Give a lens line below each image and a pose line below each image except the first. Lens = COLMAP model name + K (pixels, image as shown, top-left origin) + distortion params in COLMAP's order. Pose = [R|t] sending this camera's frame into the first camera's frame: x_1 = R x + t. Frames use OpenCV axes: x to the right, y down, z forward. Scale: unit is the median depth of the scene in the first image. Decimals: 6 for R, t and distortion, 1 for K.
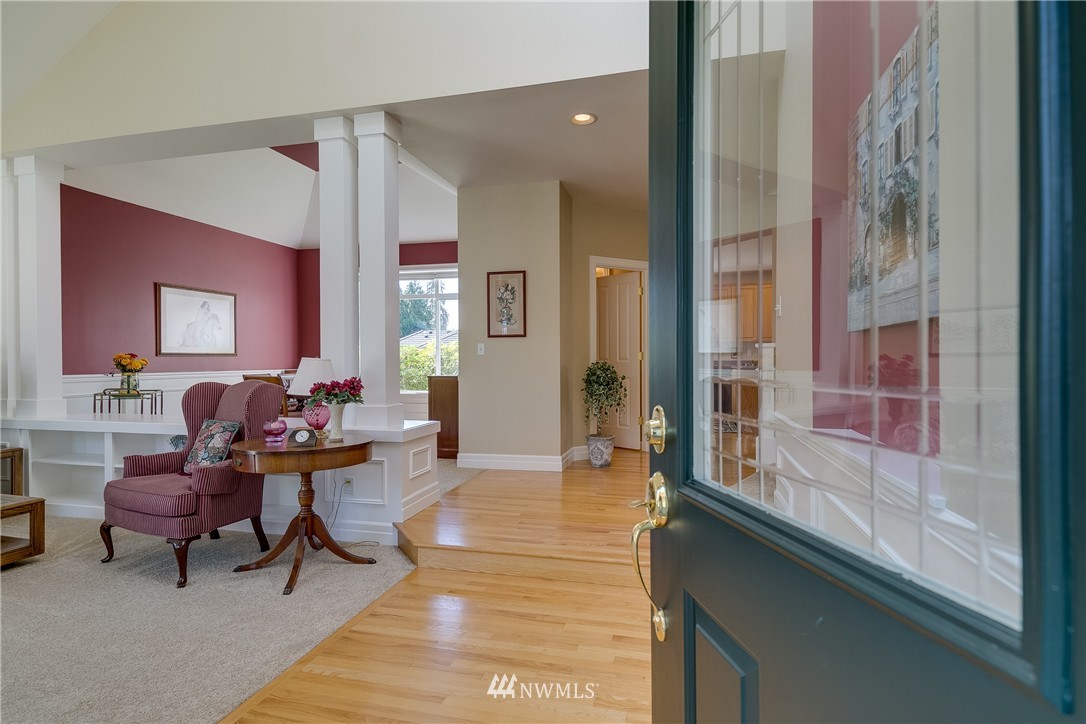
lens RADIAL K [[547.0, 0, 541.7], [0, 547.0, 364.4], [0, 0, 1]] dist [0.012266, -0.002865]
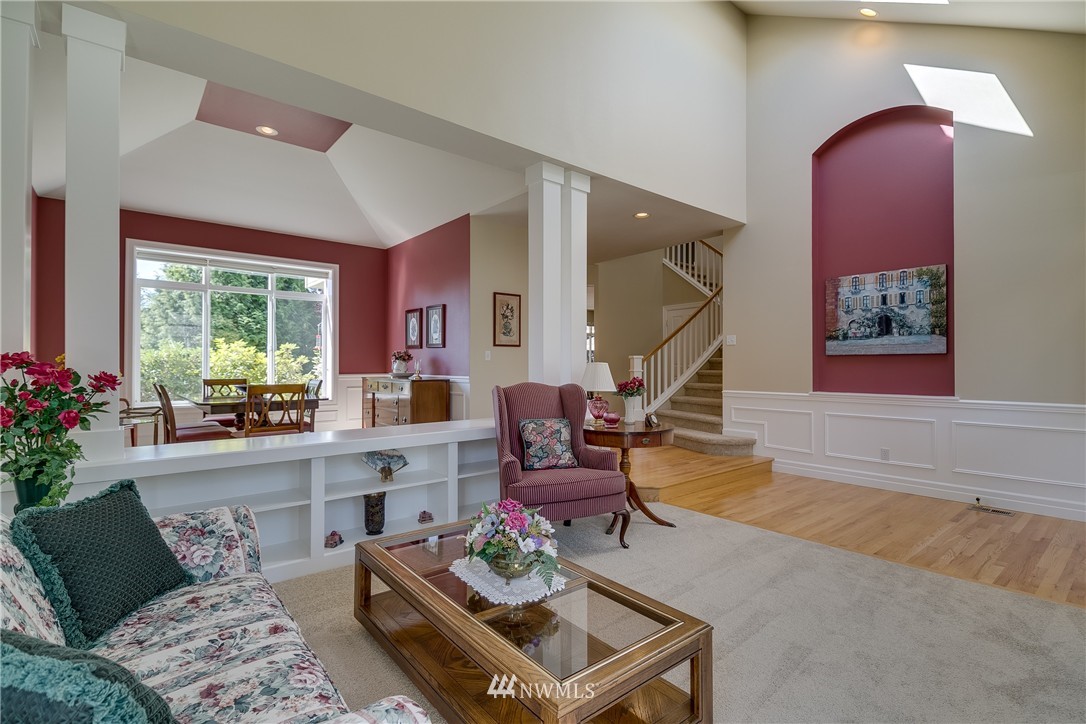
lens RADIAL K [[504.0, 0, 541.2], [0, 504.0, 363.6], [0, 0, 1]] dist [0.006114, -0.001208]
pose [[0.607364, 0.002699, 0.794419, -1.183906], [0.004137, 0.999970, -0.006560, -0.004297], [-0.794413, 0.007271, 0.607335, 0.320100]]
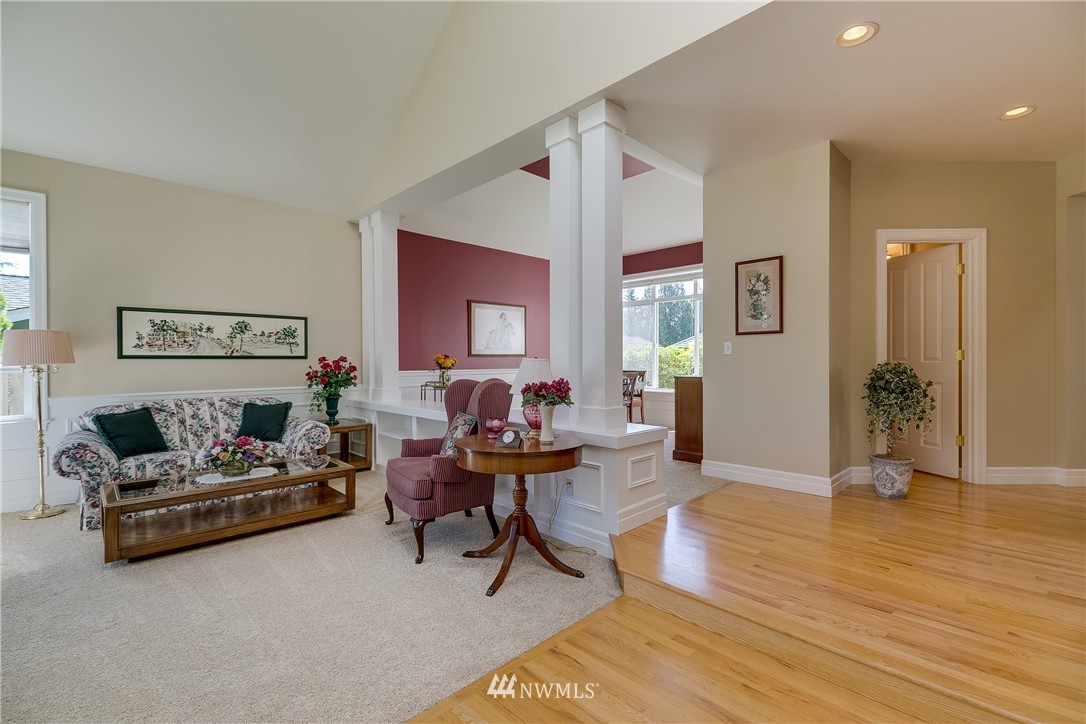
lens RADIAL K [[480.0, 0, 543.2], [0, 480.0, 361.9], [0, 0, 1]] dist [0.013938, -0.003868]
pose [[0.858523, 0.003088, -0.512766, 0.045822], [-0.004702, 0.999987, -0.001851, -0.002641], [0.512754, 0.004000, 0.858527, 0.206078]]
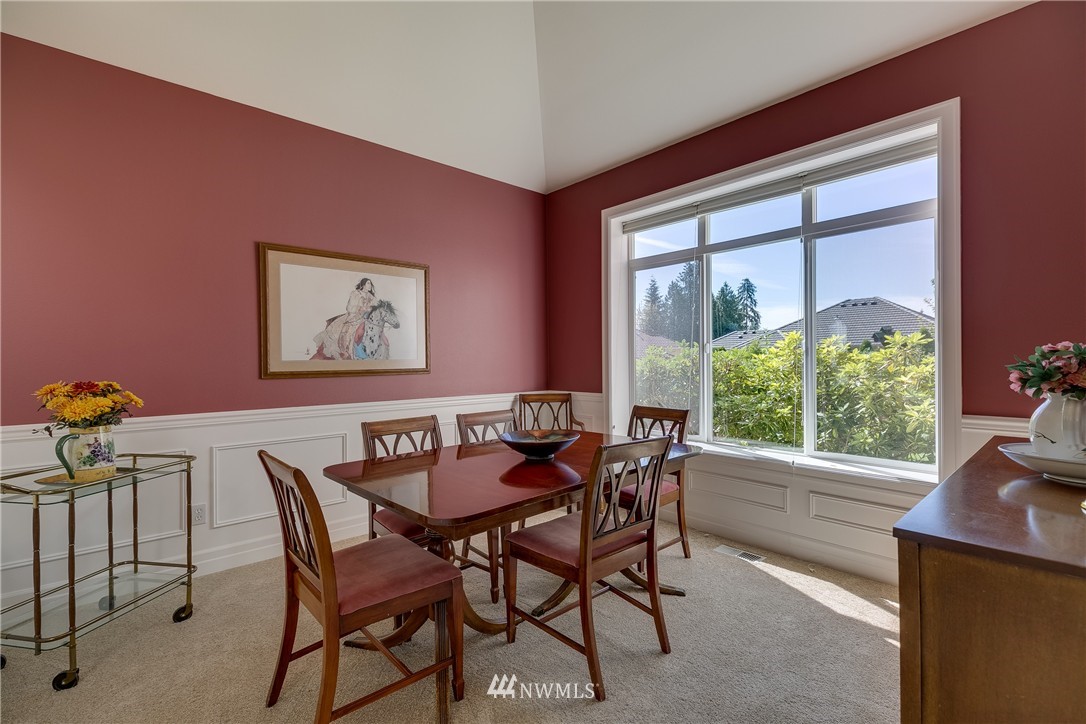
lens RADIAL K [[480.0, 0, 538.1], [0, 480.0, 361.6], [0, 0, 1]] dist [0.013938, -0.003868]
pose [[0.824998, -0.005615, -0.565108, -0.342624], [0.002904, 0.999980, -0.005696, -0.046950], [0.565129, 0.003058, 0.824997, 1.273373]]
